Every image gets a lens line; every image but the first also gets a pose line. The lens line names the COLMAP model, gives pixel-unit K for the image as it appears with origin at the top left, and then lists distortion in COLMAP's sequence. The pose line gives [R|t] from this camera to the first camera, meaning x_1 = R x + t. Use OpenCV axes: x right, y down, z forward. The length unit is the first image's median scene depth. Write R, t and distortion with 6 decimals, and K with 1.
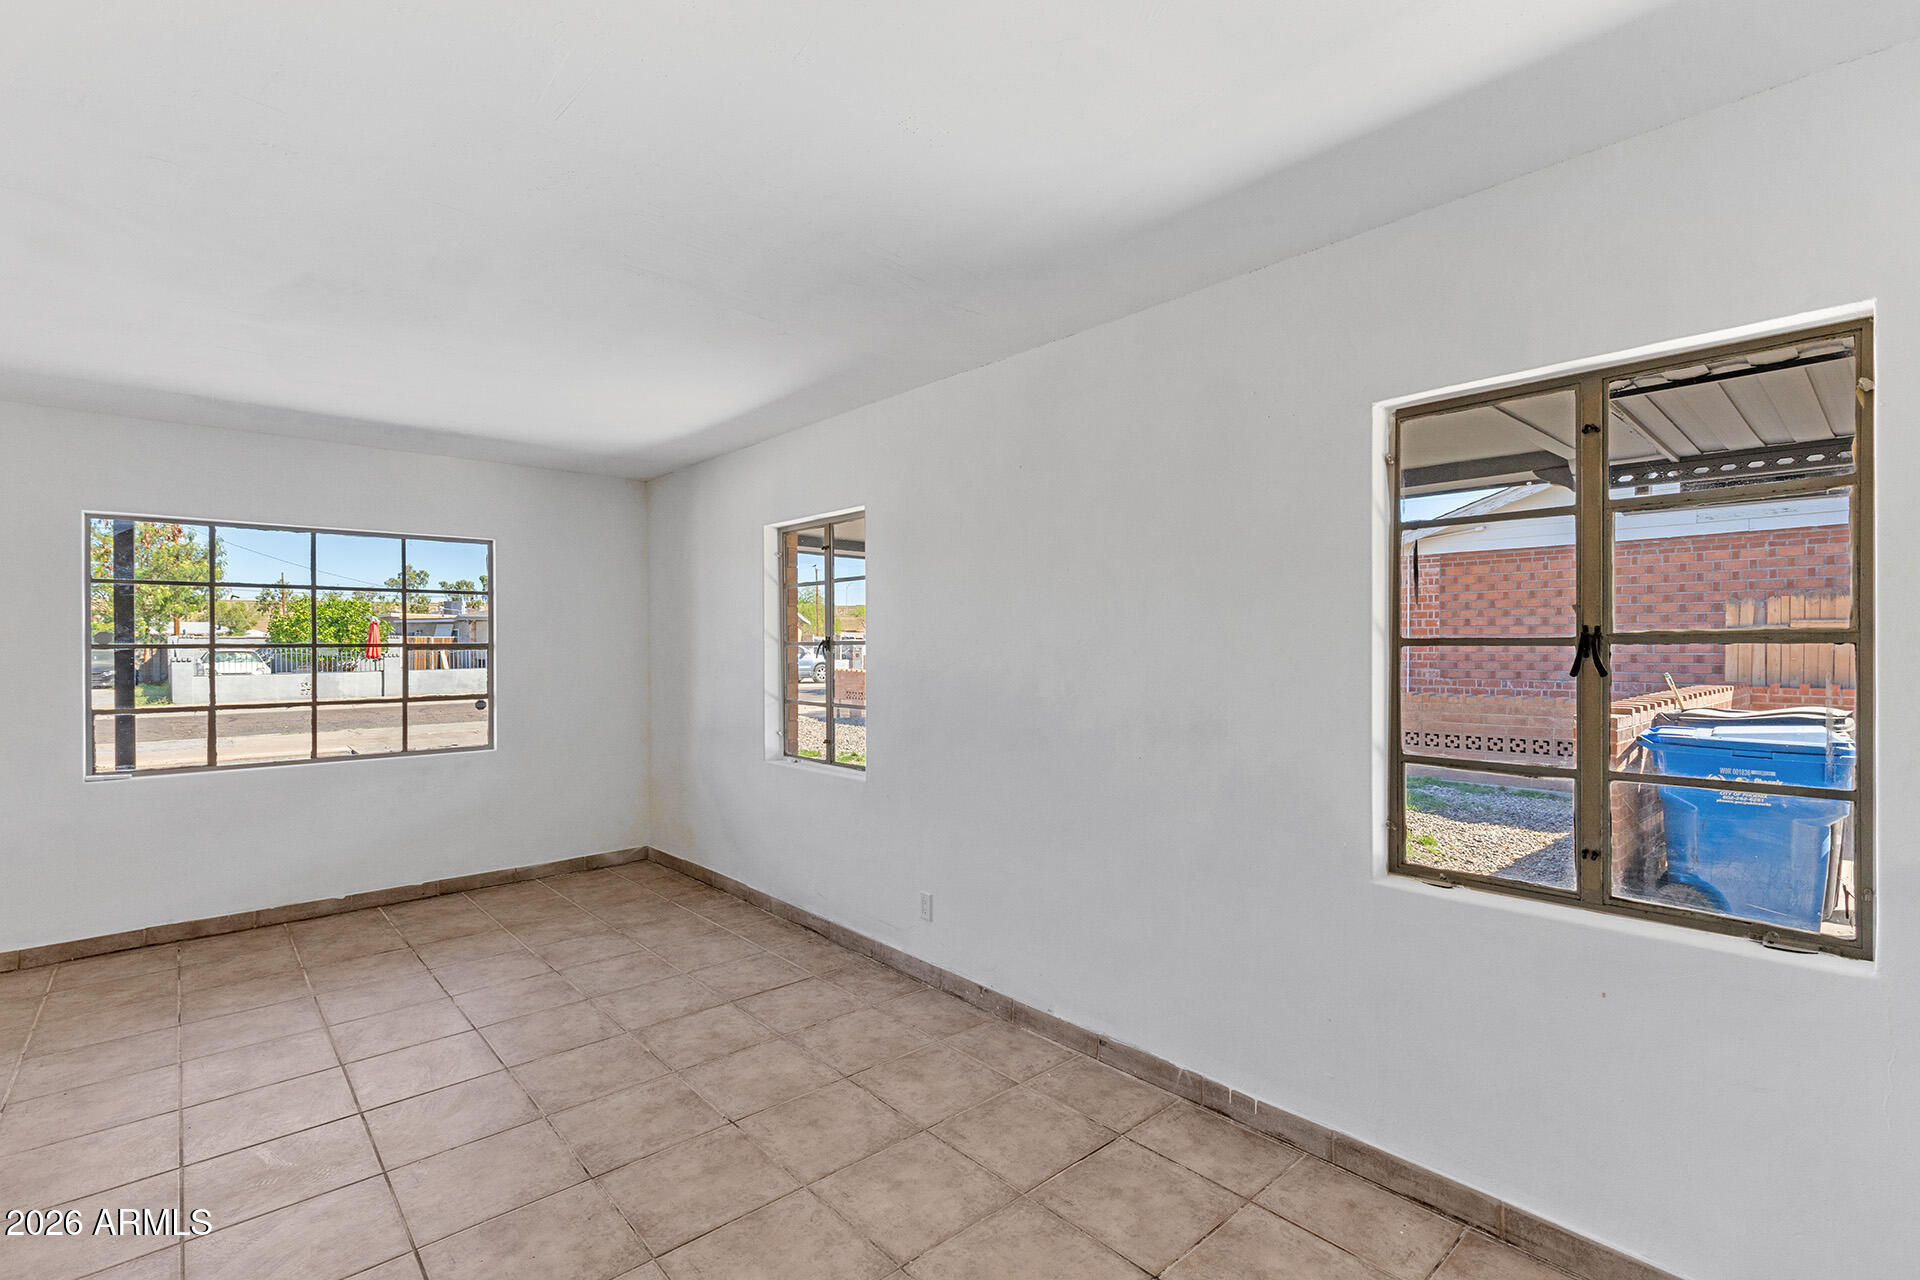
lens RADIAL K [[876.1, 0, 955.1], [0, 876.1, 645.1], [0, 0, 1]] dist [0.006494, -0.000596]
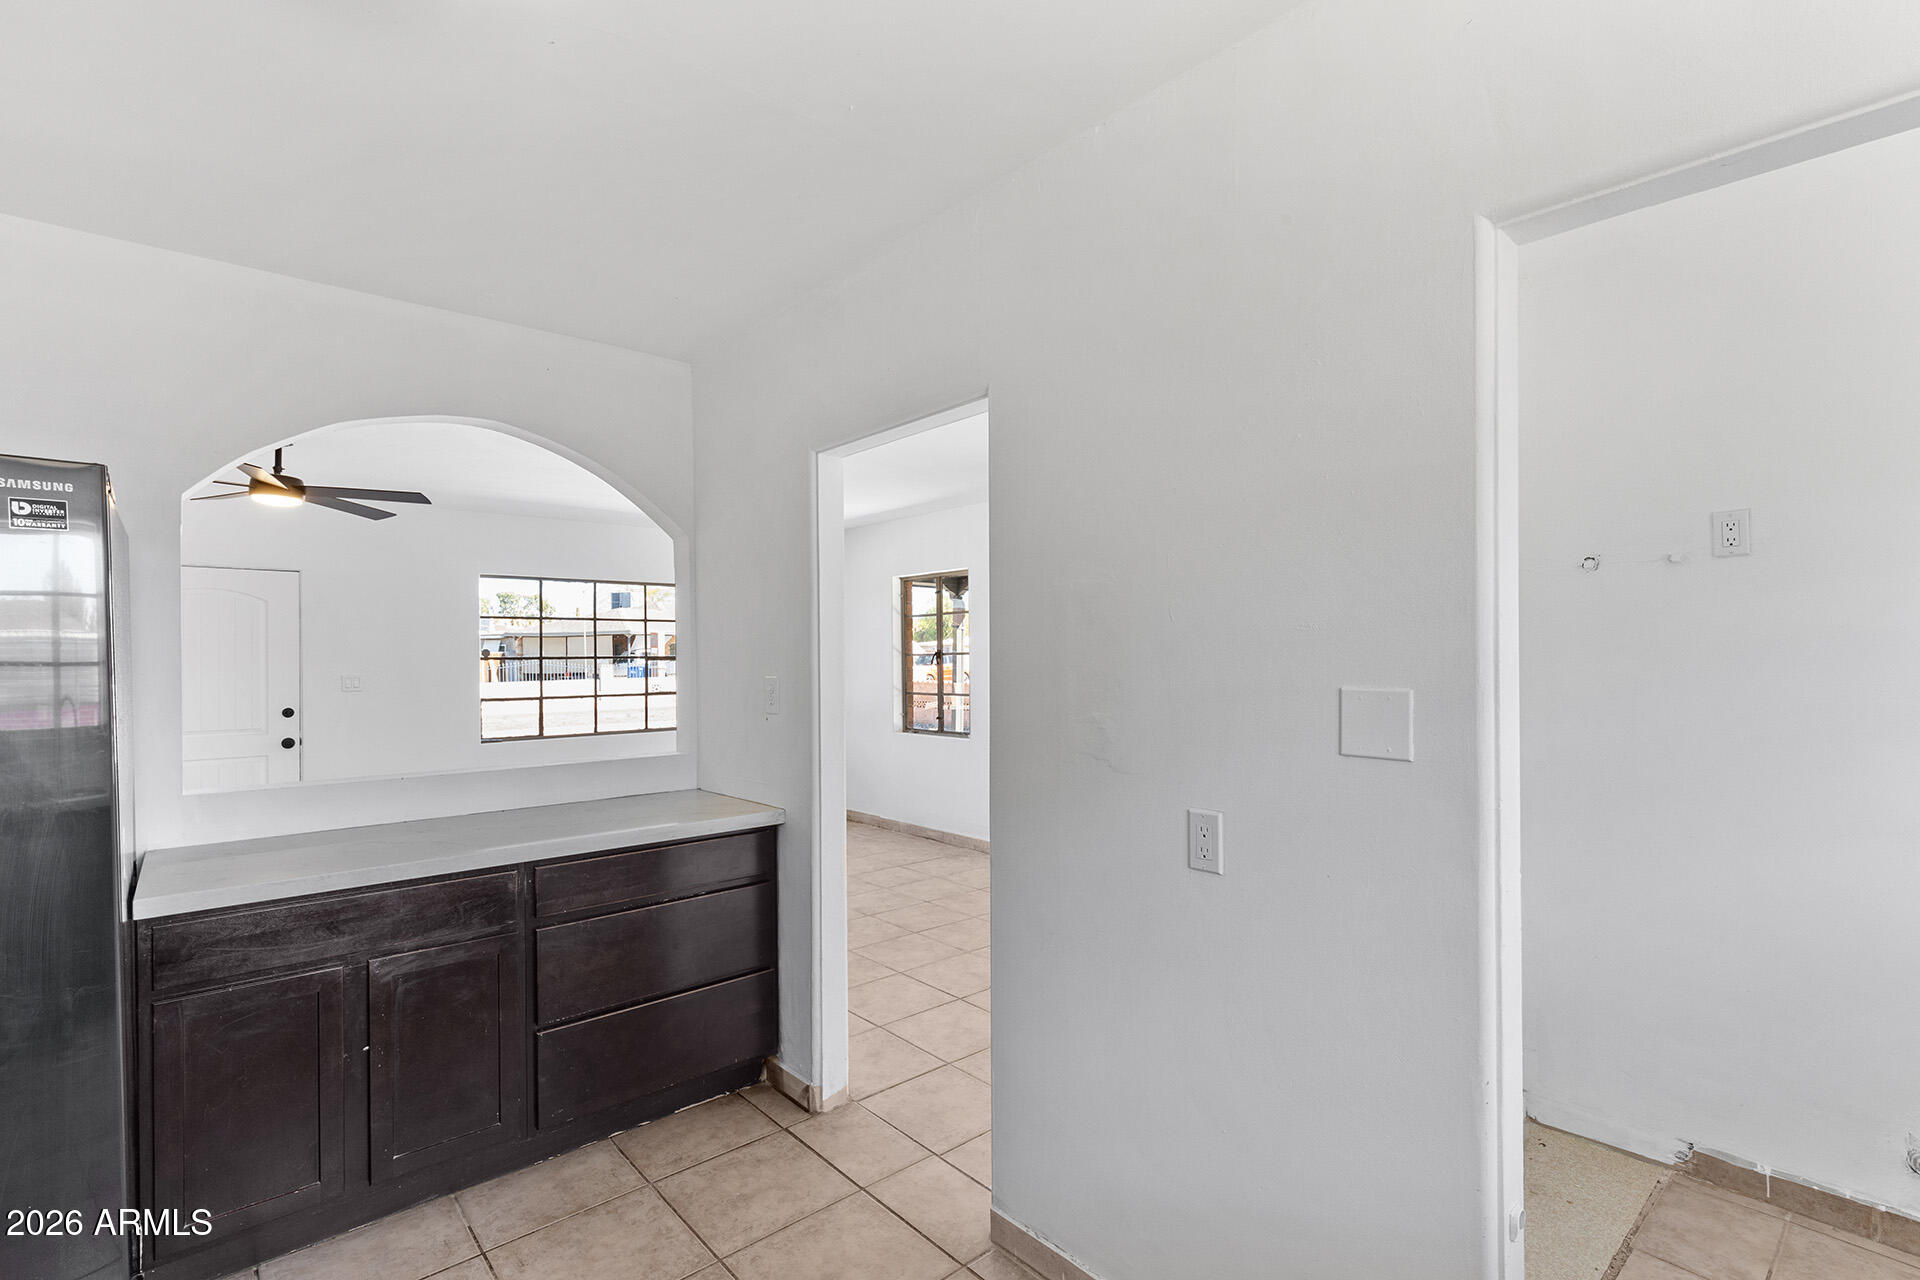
lens RADIAL K [[876.1, 0, 963.5], [0, 876.1, 652.8], [0, 0, 1]] dist [0.006494, -0.000596]
pose [[0.999949, -0.006378, -0.007831, -0.103356], [0.006340, 0.999968, -0.004902, 0.003881], [0.007862, 0.004852, 0.999957, -0.624266]]
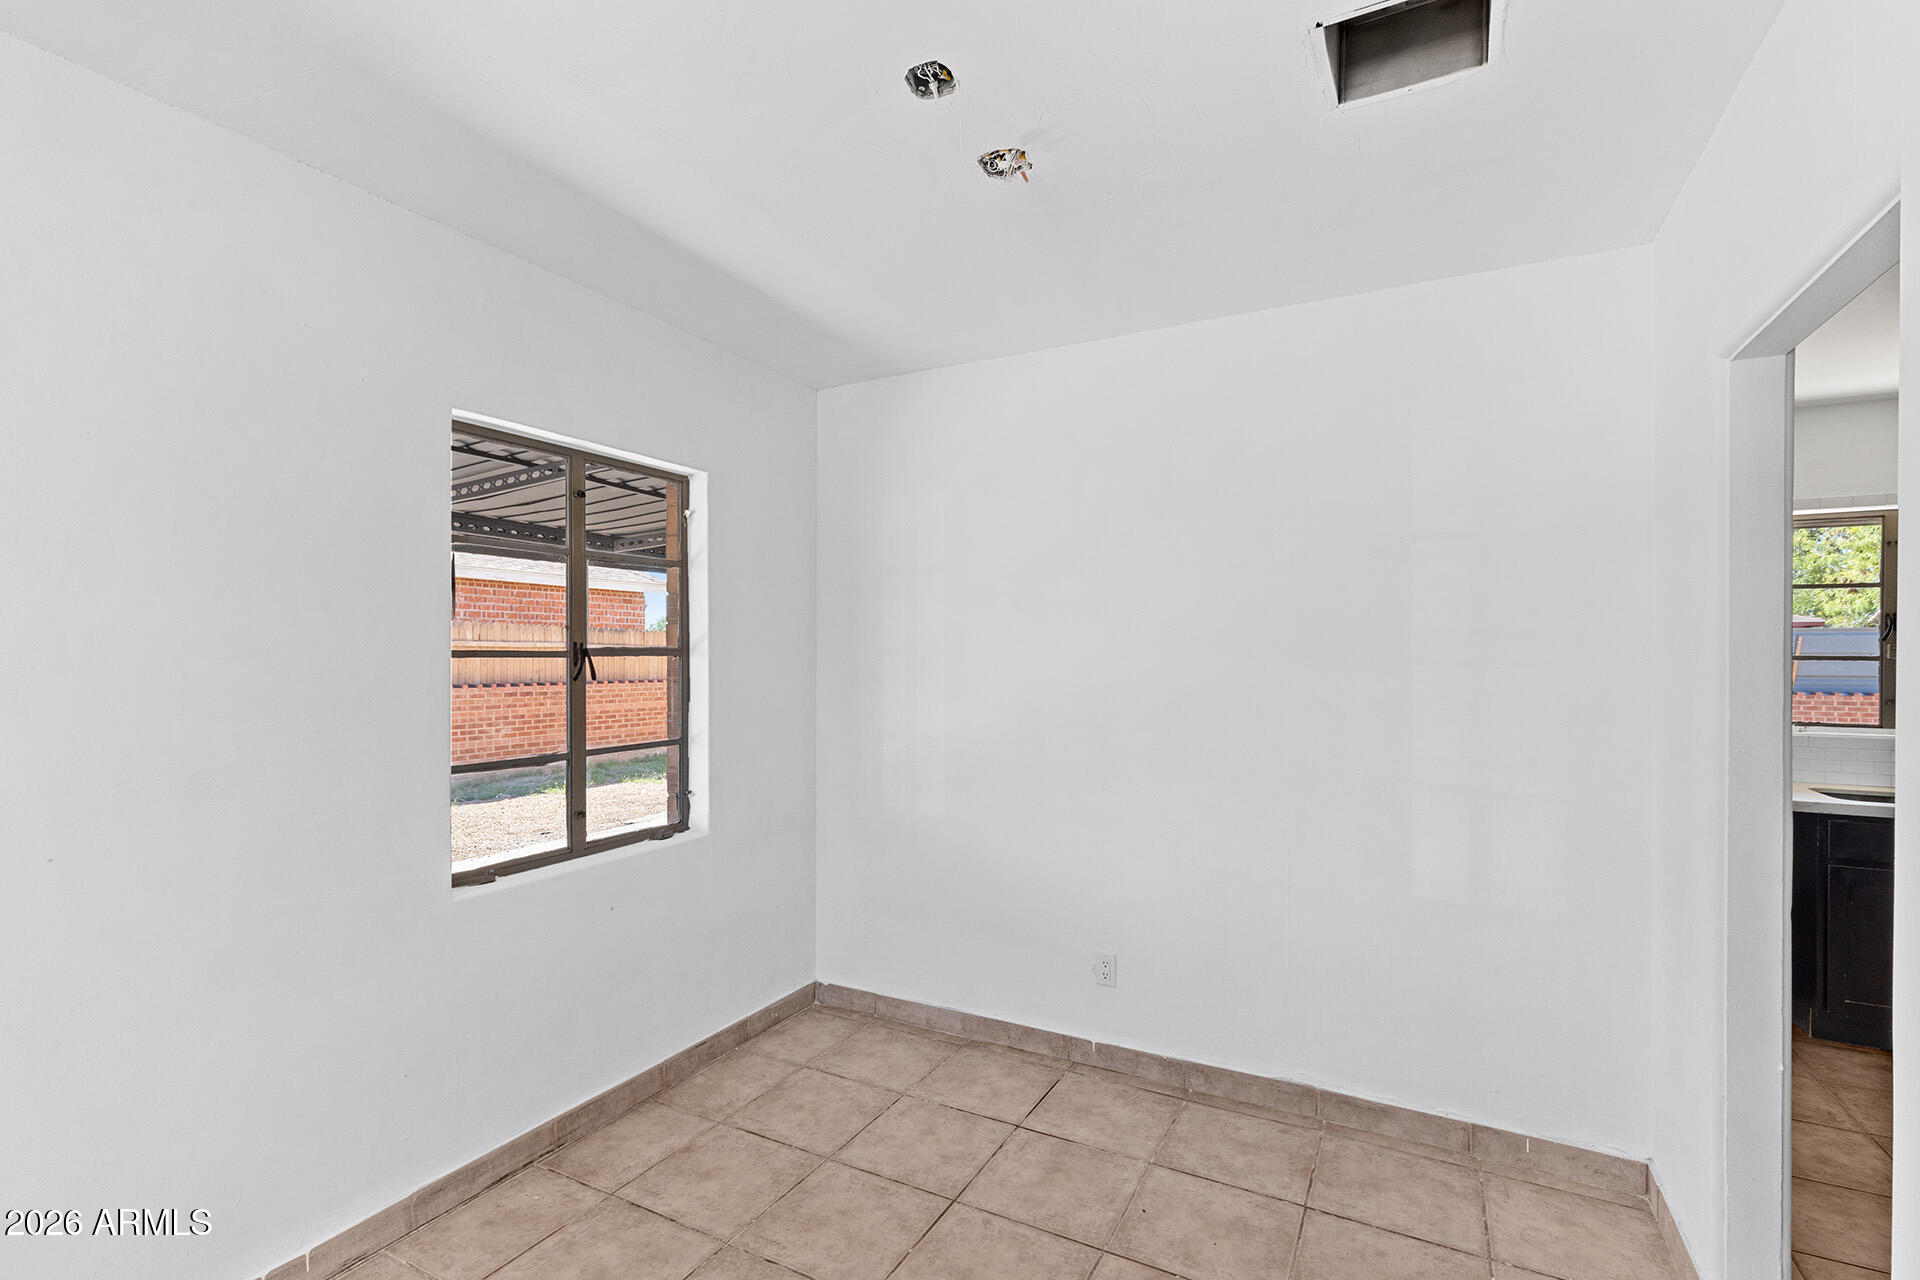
lens RADIAL K [[876.1, 0, 942.4], [0, 876.1, 660.0], [0, 0, 1]] dist [0.006494, -0.000596]
pose [[-0.339154, -0.000506, 0.940731, -0.378040], [-0.000080, 1.000000, 0.000509, -0.000819], [-0.940731, 0.000097, -0.339154, 0.489177]]
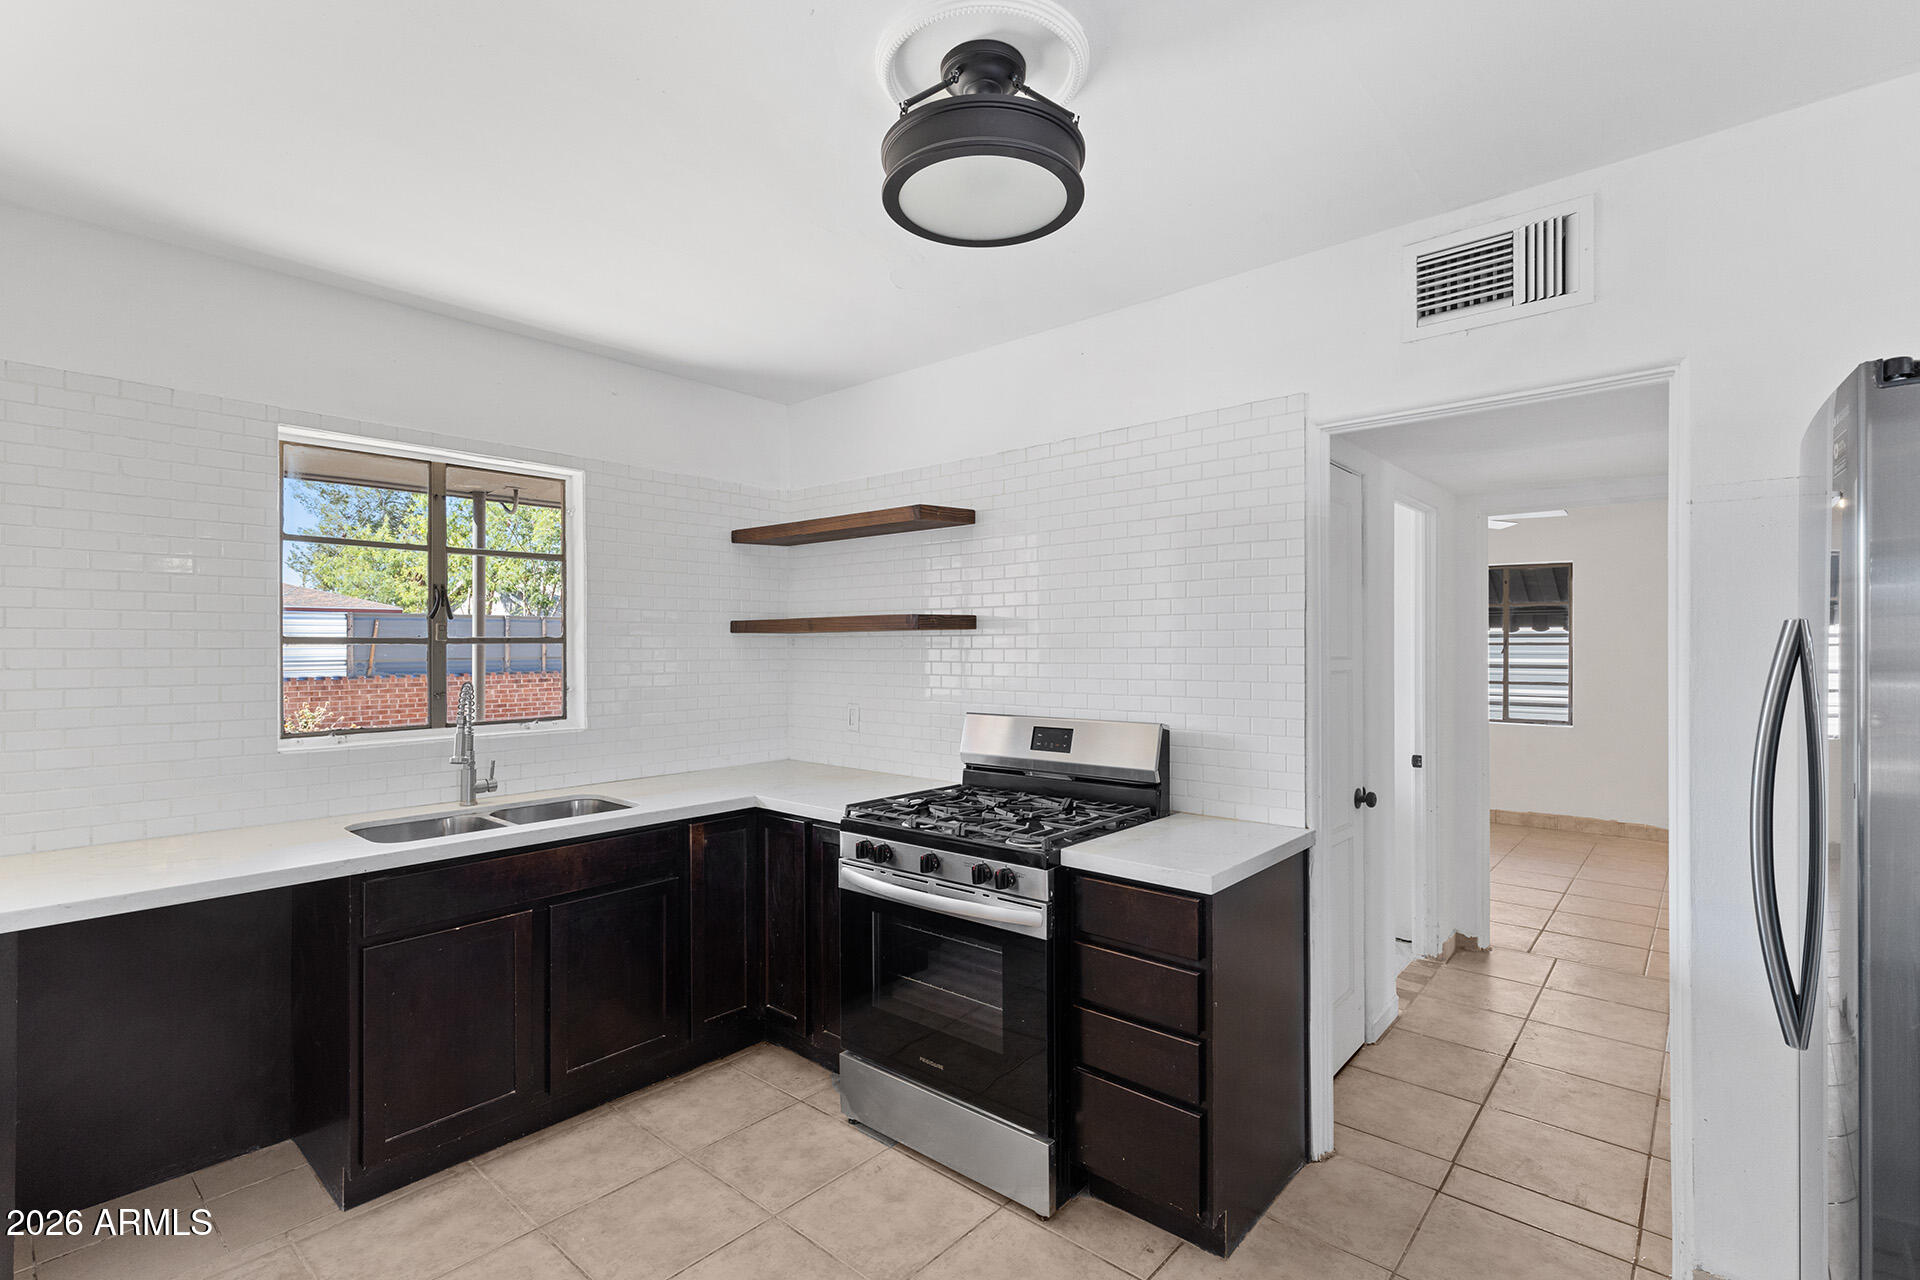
lens RADIAL K [[876.1, 0, 955.7], [0, 876.1, 644.6], [0, 0, 1]] dist [0.006494, -0.000596]
pose [[-0.992768, 0.004514, -0.119960, -0.185747], [0.004065, 0.999984, 0.003986, 0.000093], [0.119976, 0.003470, -0.992771, 0.019401]]
